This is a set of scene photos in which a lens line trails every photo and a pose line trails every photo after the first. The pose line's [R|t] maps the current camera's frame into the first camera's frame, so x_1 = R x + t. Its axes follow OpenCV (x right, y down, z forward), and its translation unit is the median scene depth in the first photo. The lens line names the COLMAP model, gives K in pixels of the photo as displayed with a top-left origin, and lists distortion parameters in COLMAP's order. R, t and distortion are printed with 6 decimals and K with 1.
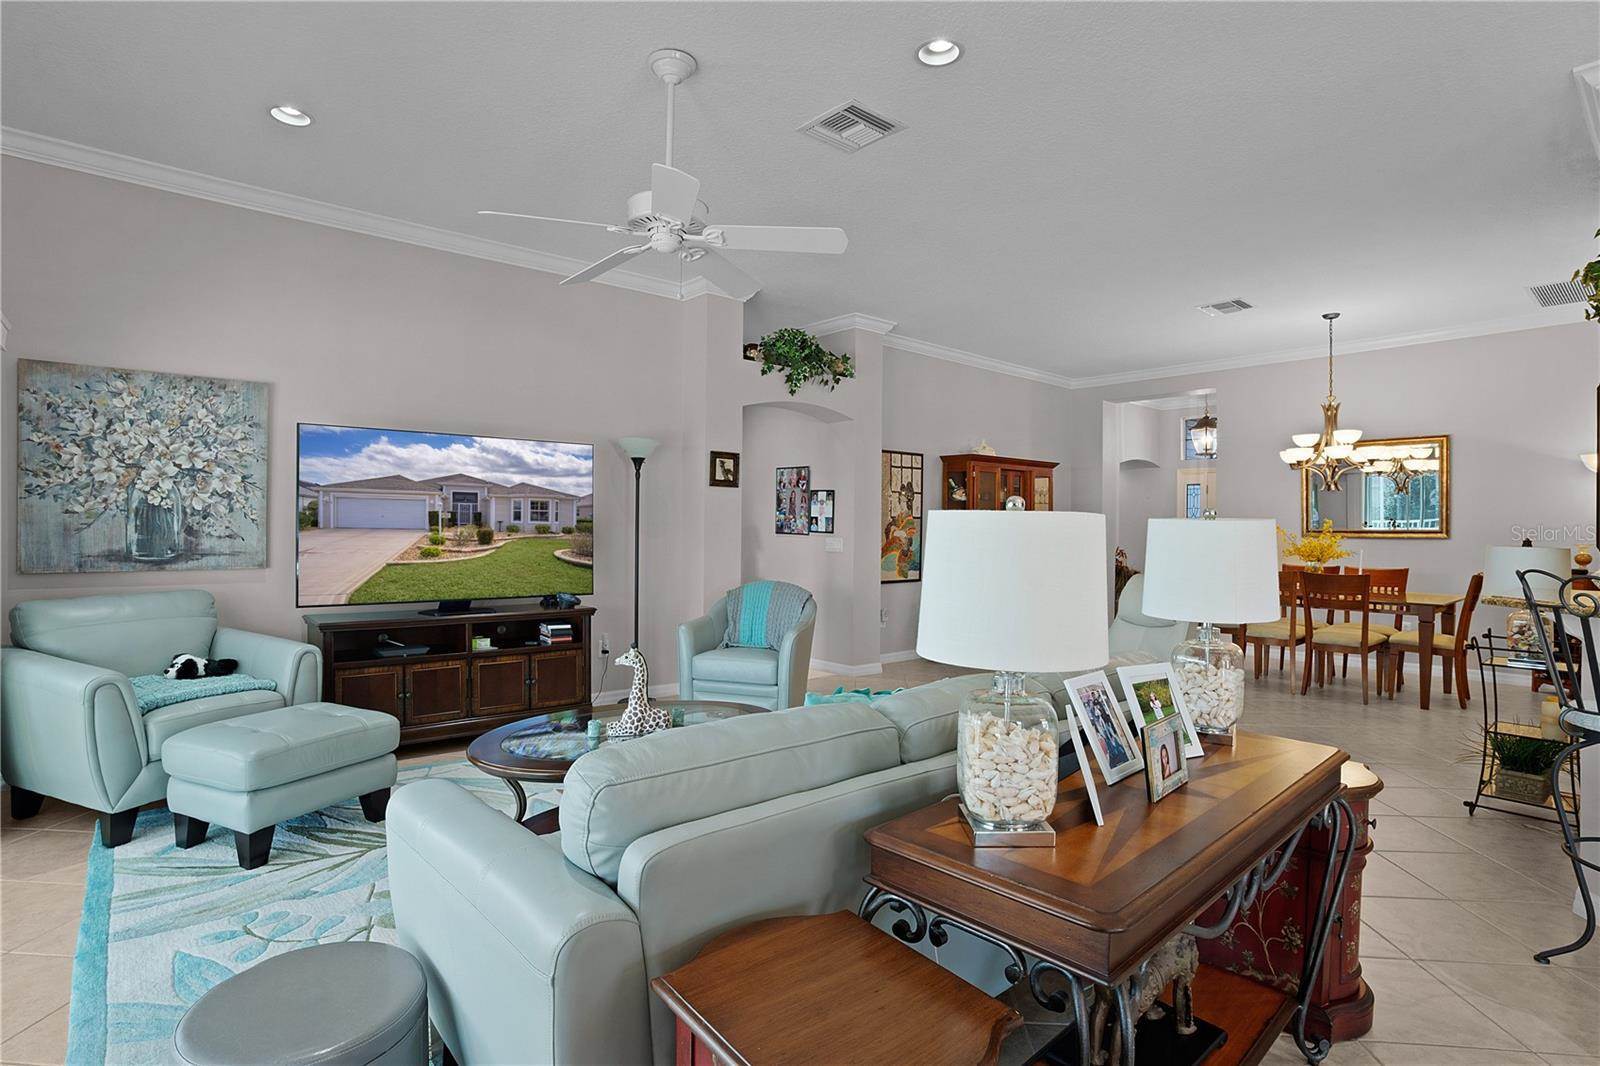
lens RADIAL K [[809.3, 0, 800.0], [0, 809.3, 533.0], [0, 0, 1]] dist [-0.116363, 0.060967]
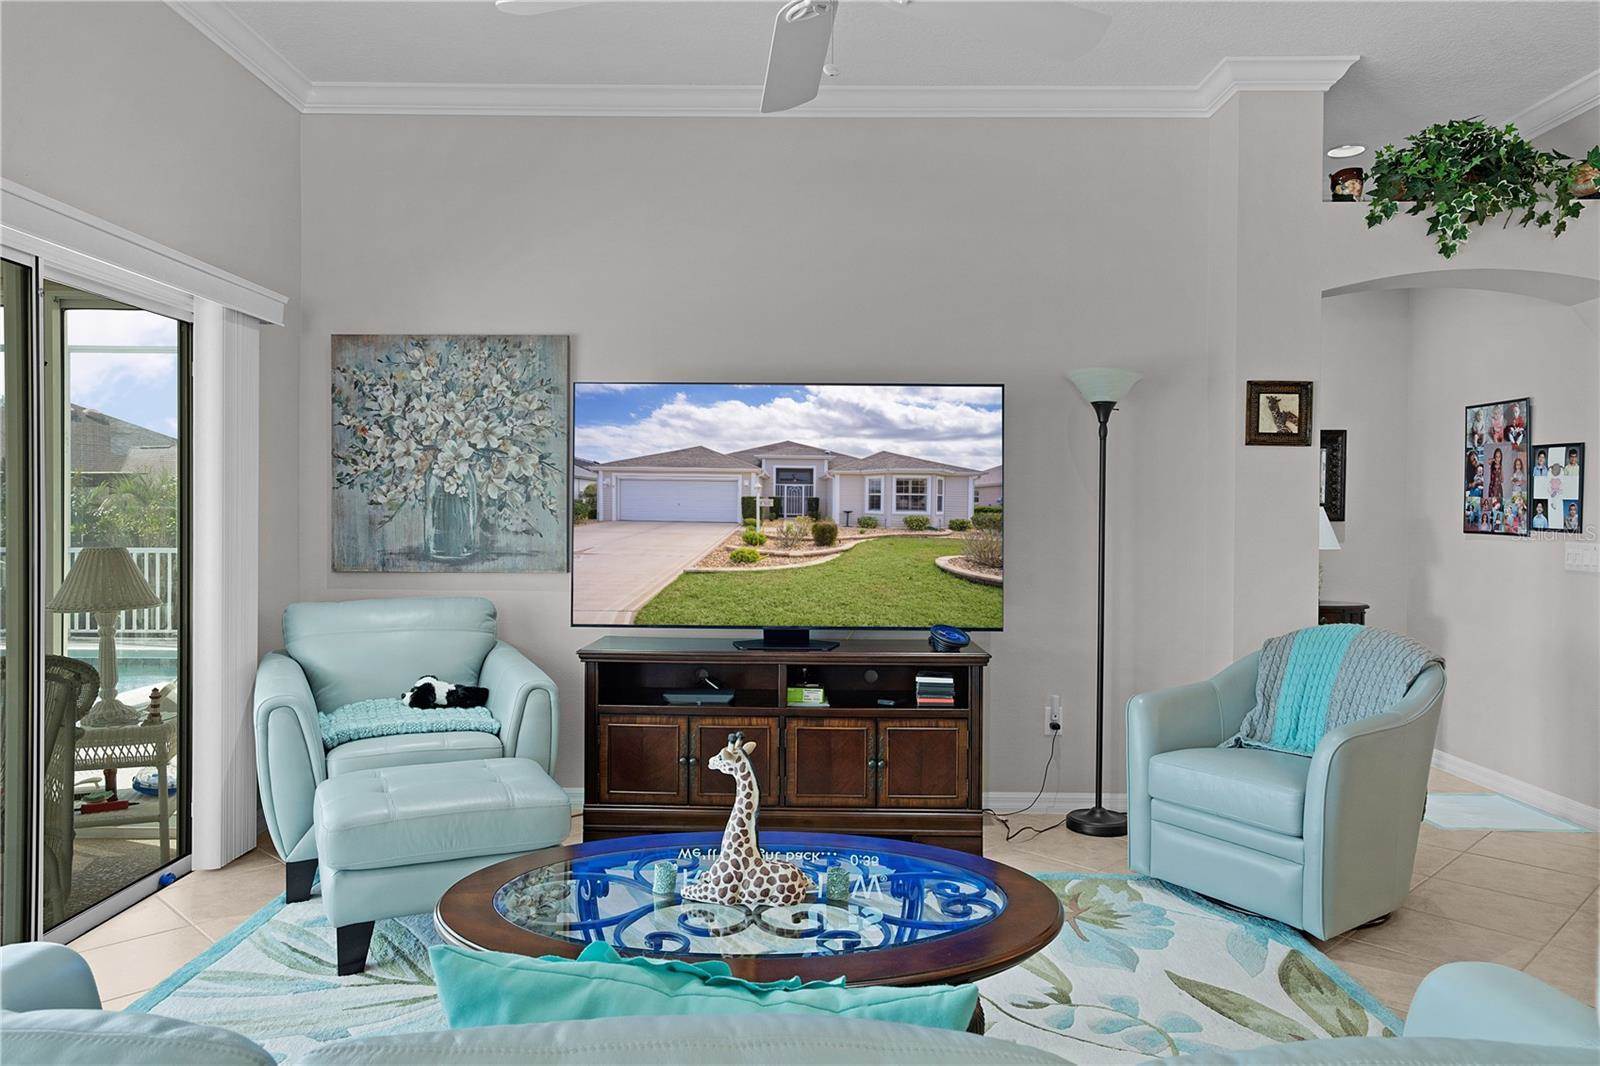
lens RADIAL K [[1095.3, 0, 797.4], [0, 1095.3, 527.6], [0, 0, 1]] dist [-0.012621, 0.054125]
pose [[0.744987, 0.002528, -0.667075, 0.211650], [-0.004503, 0.999989, -0.001240, 0.000296], [0.667064, 0.003928, 0.744990, 0.322903]]
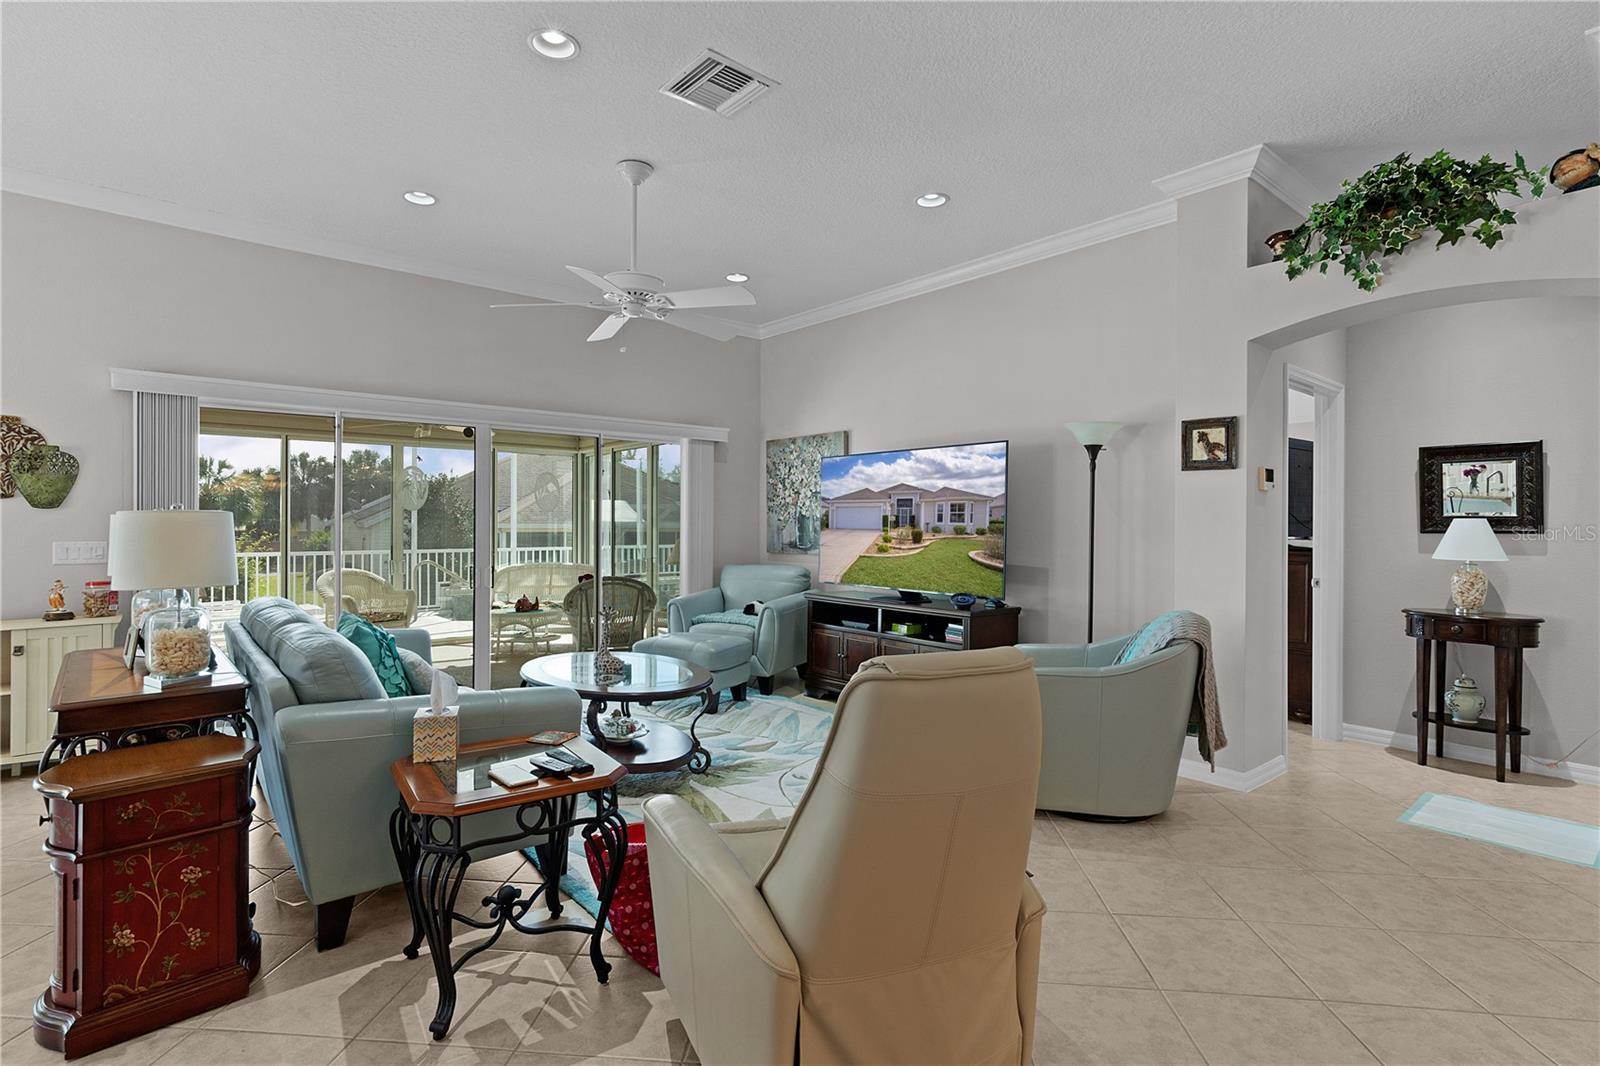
lens RADIAL K [[782.6, 0, 800.0], [0, 782.6, 533.0], [0, 0, 1]] dist [0.026820, 0.000448]
pose [[-0.011292, 0.000344, -0.999936, 0.781059], [-0.016346, 0.999866, 0.000528, 0.001793], [0.999803, 0.016351, -0.011285, 0.901089]]
